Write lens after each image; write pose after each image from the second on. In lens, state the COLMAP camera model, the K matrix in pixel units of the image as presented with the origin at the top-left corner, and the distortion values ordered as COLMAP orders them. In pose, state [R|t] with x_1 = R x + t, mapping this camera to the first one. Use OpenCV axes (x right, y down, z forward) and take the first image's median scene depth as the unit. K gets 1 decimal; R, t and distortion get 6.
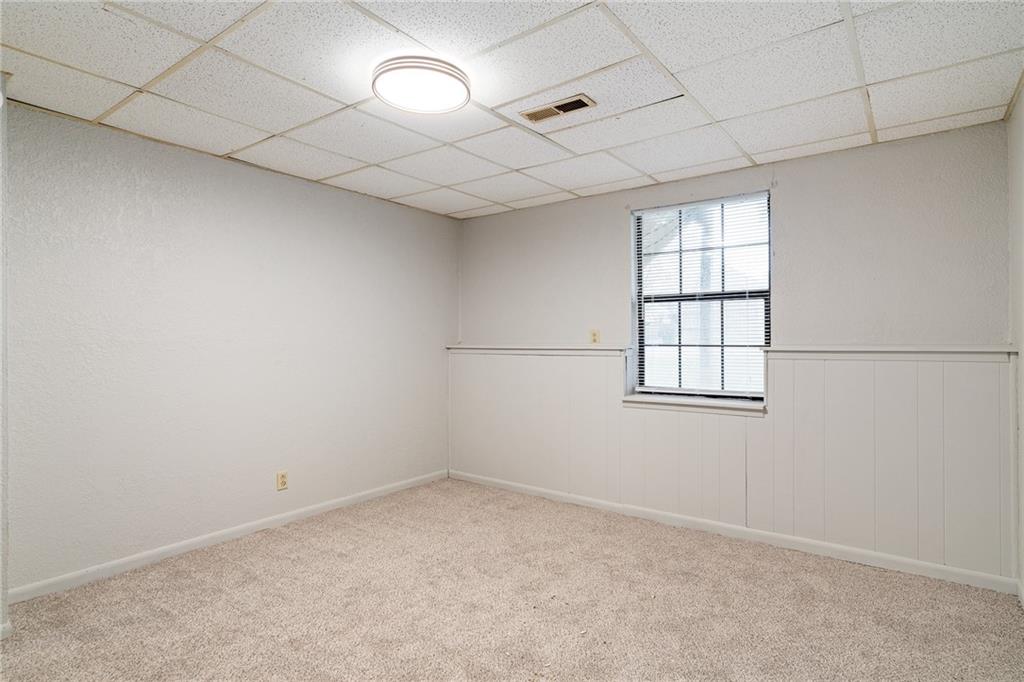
lens RADIAL K [[541.4, 0, 510.4], [0, 541.4, 338.6], [0, 0, 1]] dist [0.006192, 0.000955]
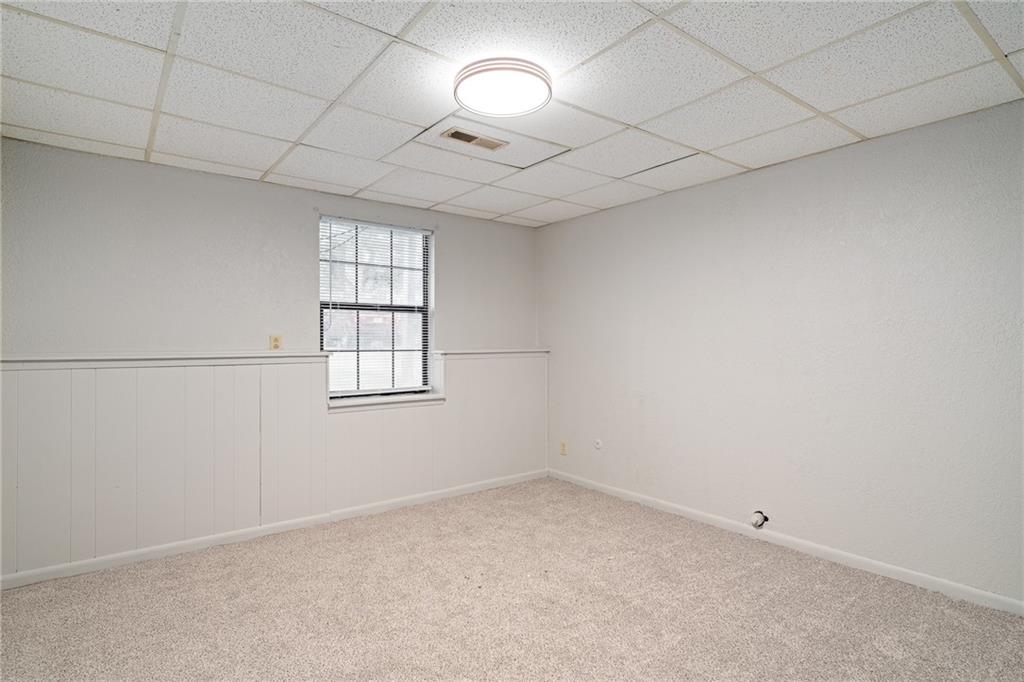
lens RADIAL K [[531.1, 0, 511.9], [0, 531.1, 348.7], [0, 0, 1]] dist [0.001479, 0.000909]
pose [[0.271704, -0.006795, 0.962357, -0.631070], [0.002491, 0.999977, 0.006357, 0.002623], [-0.962378, 0.000670, 0.271714, 0.418524]]
